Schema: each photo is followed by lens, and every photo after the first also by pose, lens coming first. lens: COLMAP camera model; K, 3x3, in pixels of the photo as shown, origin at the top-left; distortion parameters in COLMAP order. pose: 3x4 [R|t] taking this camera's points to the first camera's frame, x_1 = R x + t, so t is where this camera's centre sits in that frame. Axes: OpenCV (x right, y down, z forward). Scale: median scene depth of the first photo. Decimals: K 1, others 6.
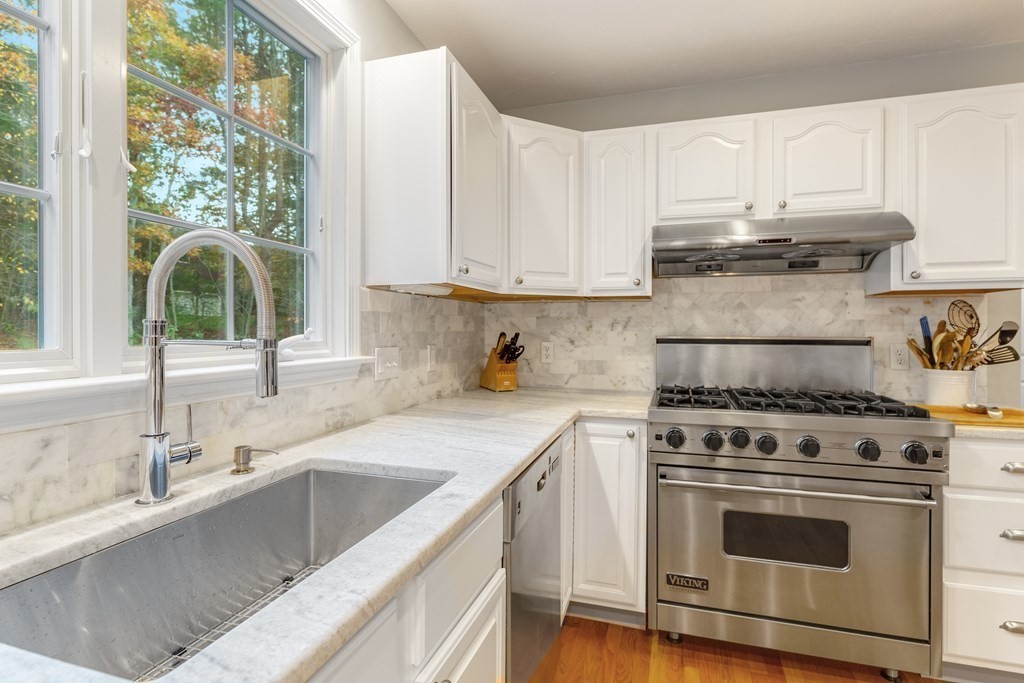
lens RADIAL K [[505.0, 0, 515.0], [0, 505.0, 328.5], [0, 0, 1]] dist [-0.002990, -0.000612]
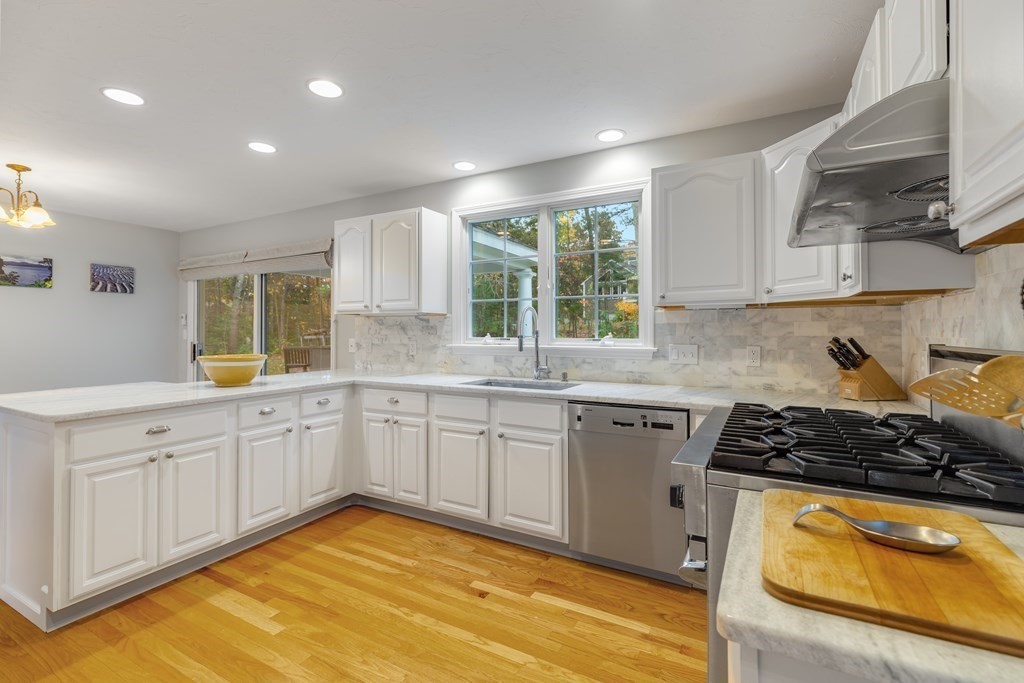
lens RADIAL K [[461.7, 0, 510.8], [0, 461.7, 327.3], [0, 0, 1]] dist [0.006523, -0.001122]
pose [[-0.207835, -0.010801, -0.978104, 1.258225], [-0.001439, 0.999941, -0.010736, -0.001980], [0.978163, -0.000824, -0.207838, 0.723216]]
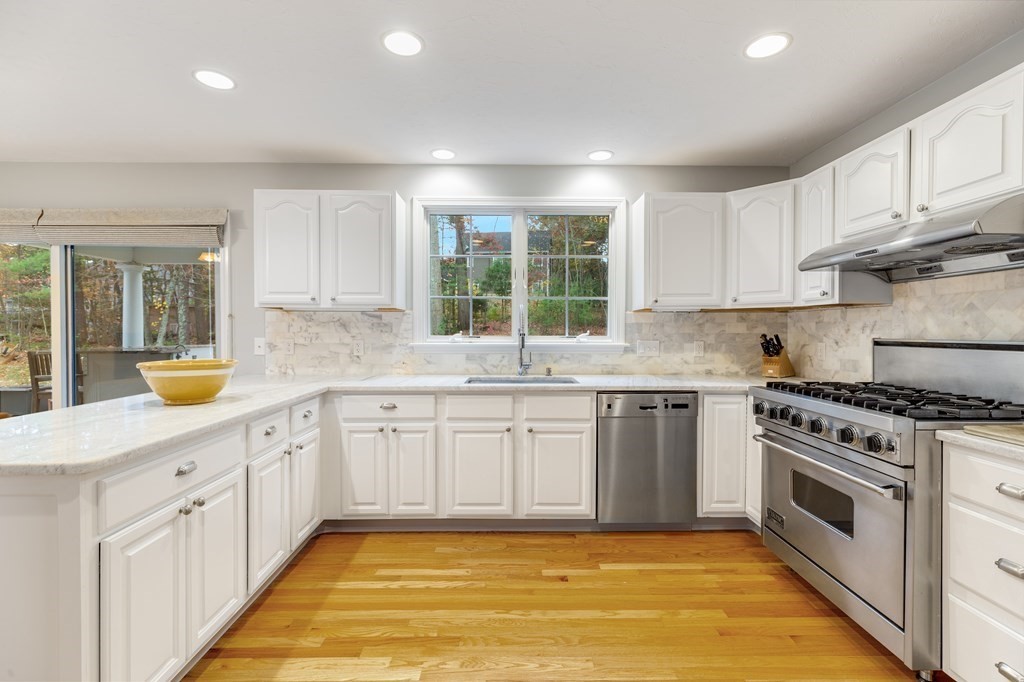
lens RADIAL K [[461.7, 0, 511.4], [0, 461.7, 337.1], [0, 0, 1]] dist [0.006523, -0.001122]
pose [[0.301712, 0.013224, -0.953308, 1.247303], [-0.002580, 0.999911, 0.013054, 0.001191], [0.953396, -0.001479, 0.301719, -0.059789]]
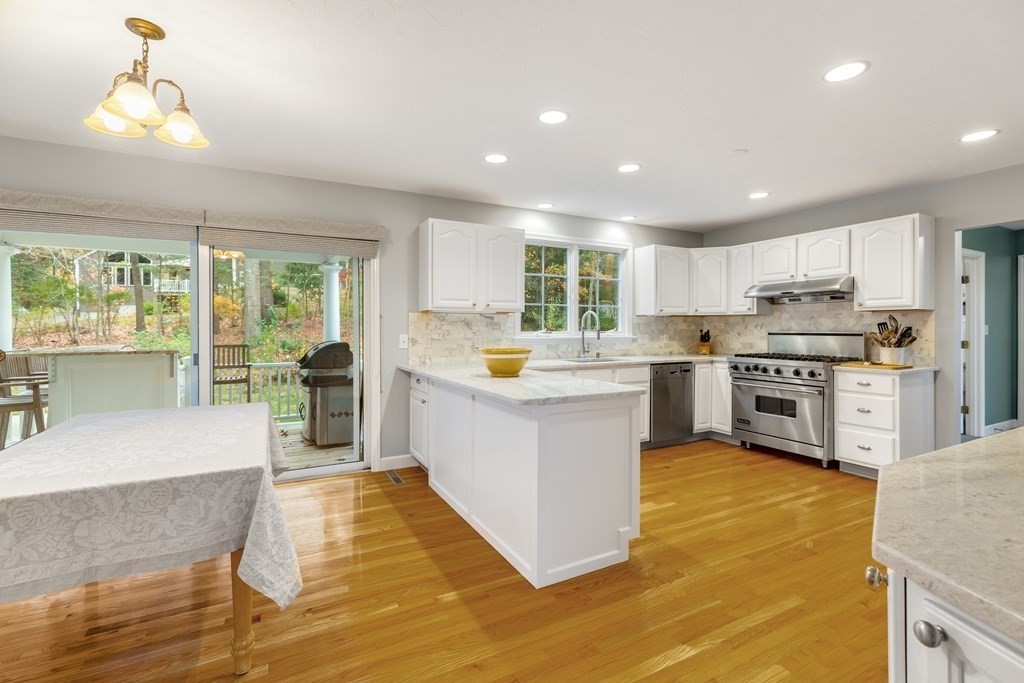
lens RADIAL K [[461.7, 0, 512.8], [0, 461.7, 329.7], [0, 0, 1]] dist [0.006523, -0.001122]
pose [[0.707702, 0.002556, -0.706507, 1.158454], [-0.000286, 0.999994, 0.003331, 0.000273], [0.706511, -0.002155, 0.707698, -1.559854]]
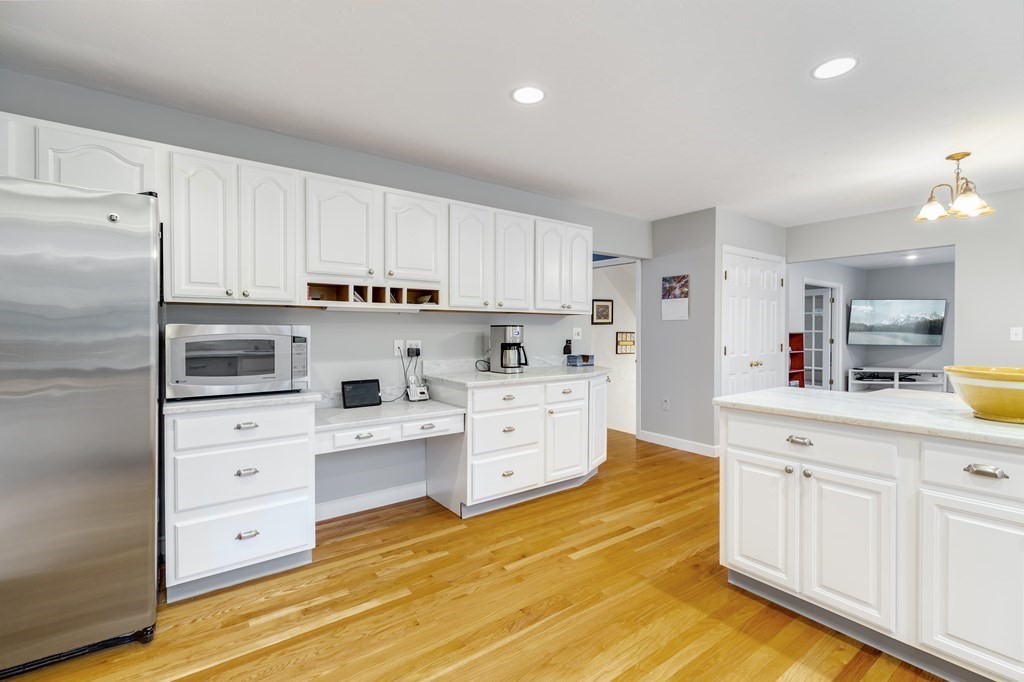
lens RADIAL K [[461.7, 0, 513.3], [0, 461.7, 335.8], [0, 0, 1]] dist [0.006523, -0.001122]
pose [[-0.807492, -0.010438, 0.589786, 0.242872], [-0.001944, 0.999885, 0.015035, -0.003397], [-0.589875, 0.010994, -0.807420, 0.816783]]
